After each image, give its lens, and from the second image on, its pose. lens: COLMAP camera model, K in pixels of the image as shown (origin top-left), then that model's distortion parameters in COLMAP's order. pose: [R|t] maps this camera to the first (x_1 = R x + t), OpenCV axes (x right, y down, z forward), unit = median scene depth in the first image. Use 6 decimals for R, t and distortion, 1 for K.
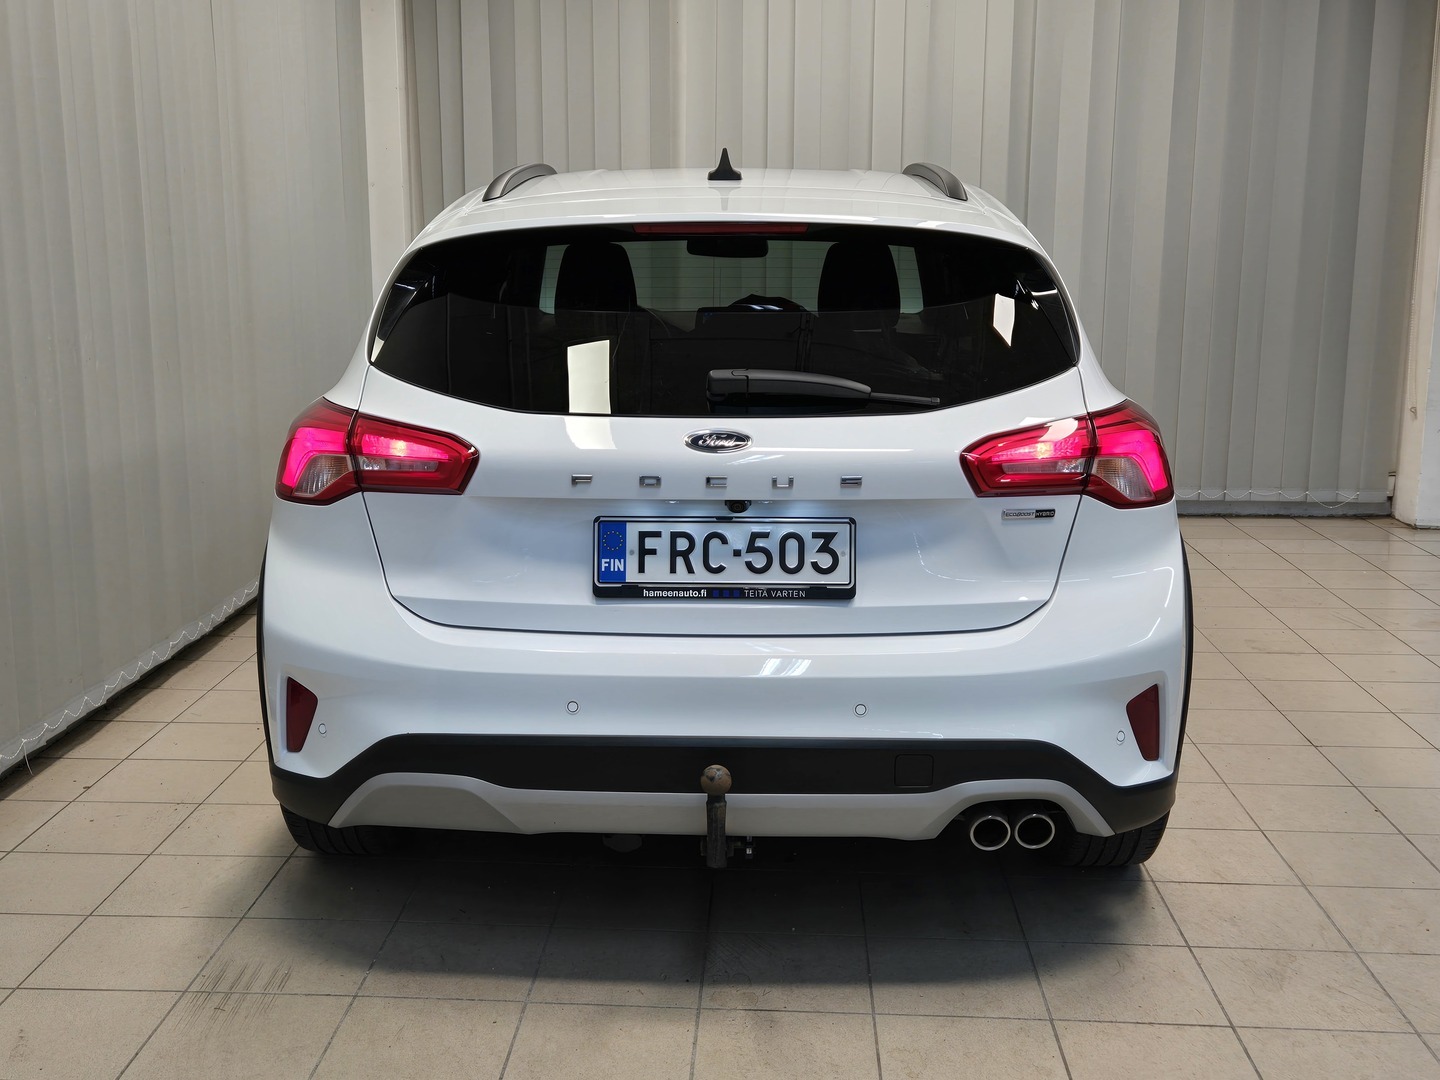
lens RADIAL K [[1630.8, 0, 700.7], [0, 1630.8, 542.0], [0, 0, 1]] dist [0.056160, -0.054696]
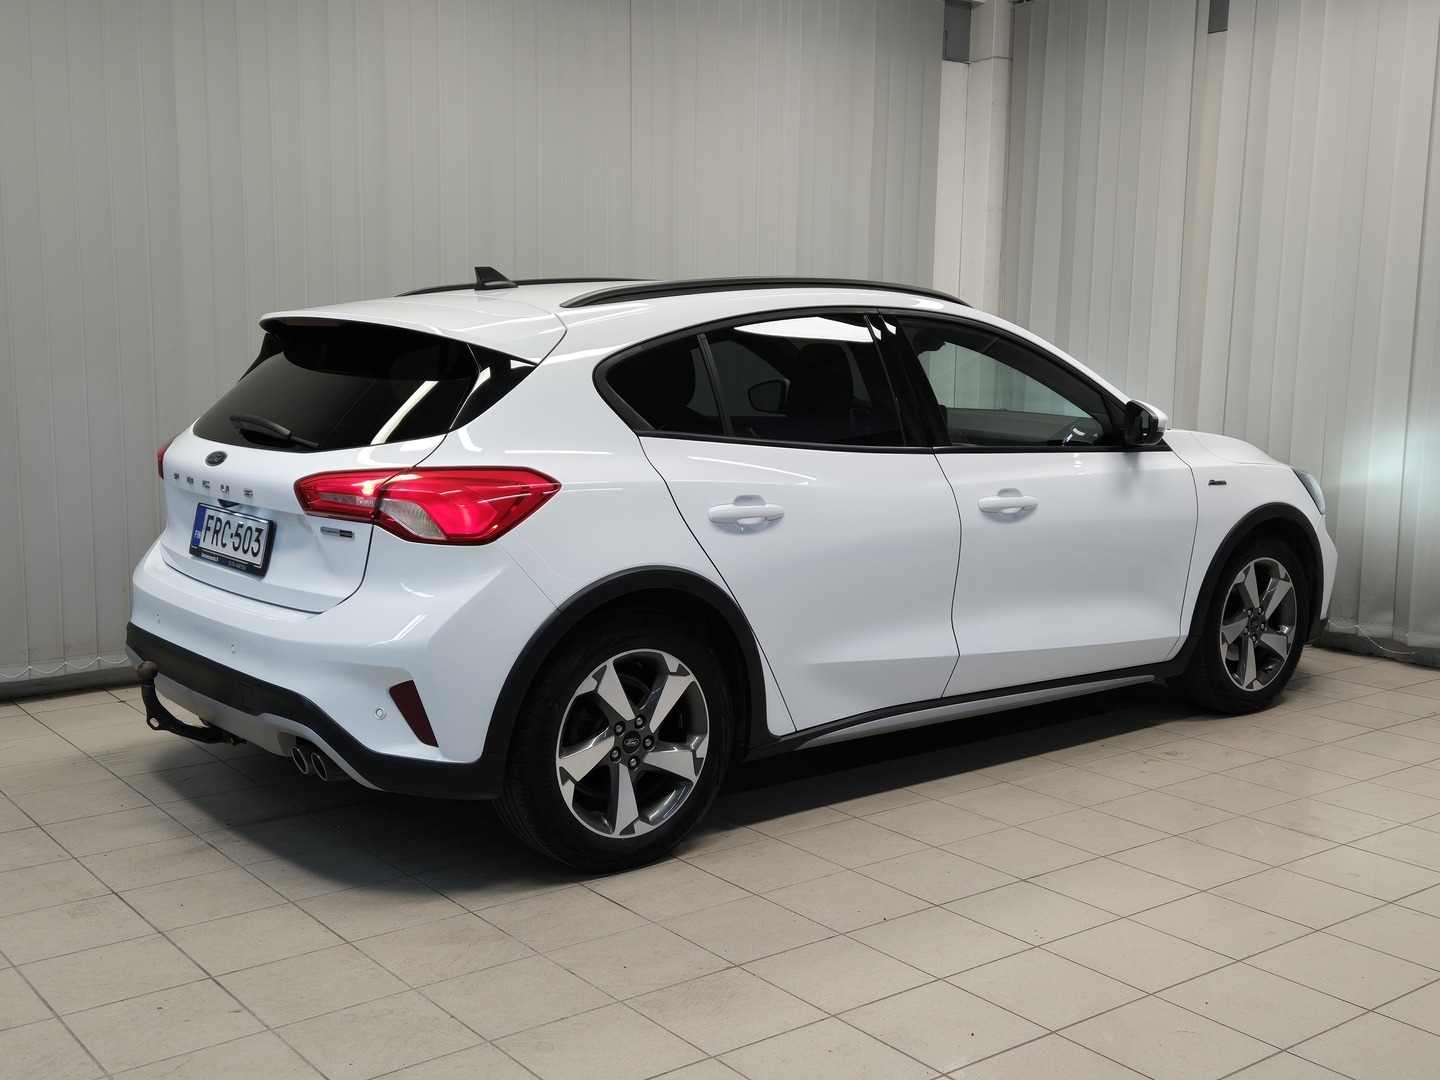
lens RADIAL K [[1630.8, 0, 700.7], [0, 1630.8, 542.0], [0, 0, 1]] dist [0.056160, -0.054696]
pose [[0.654481, 0.116111, -0.747110, 1.327186], [-0.166789, 0.985967, 0.007124, -0.065001], [0.737453, 0.119947, 0.664662, 0.290322]]
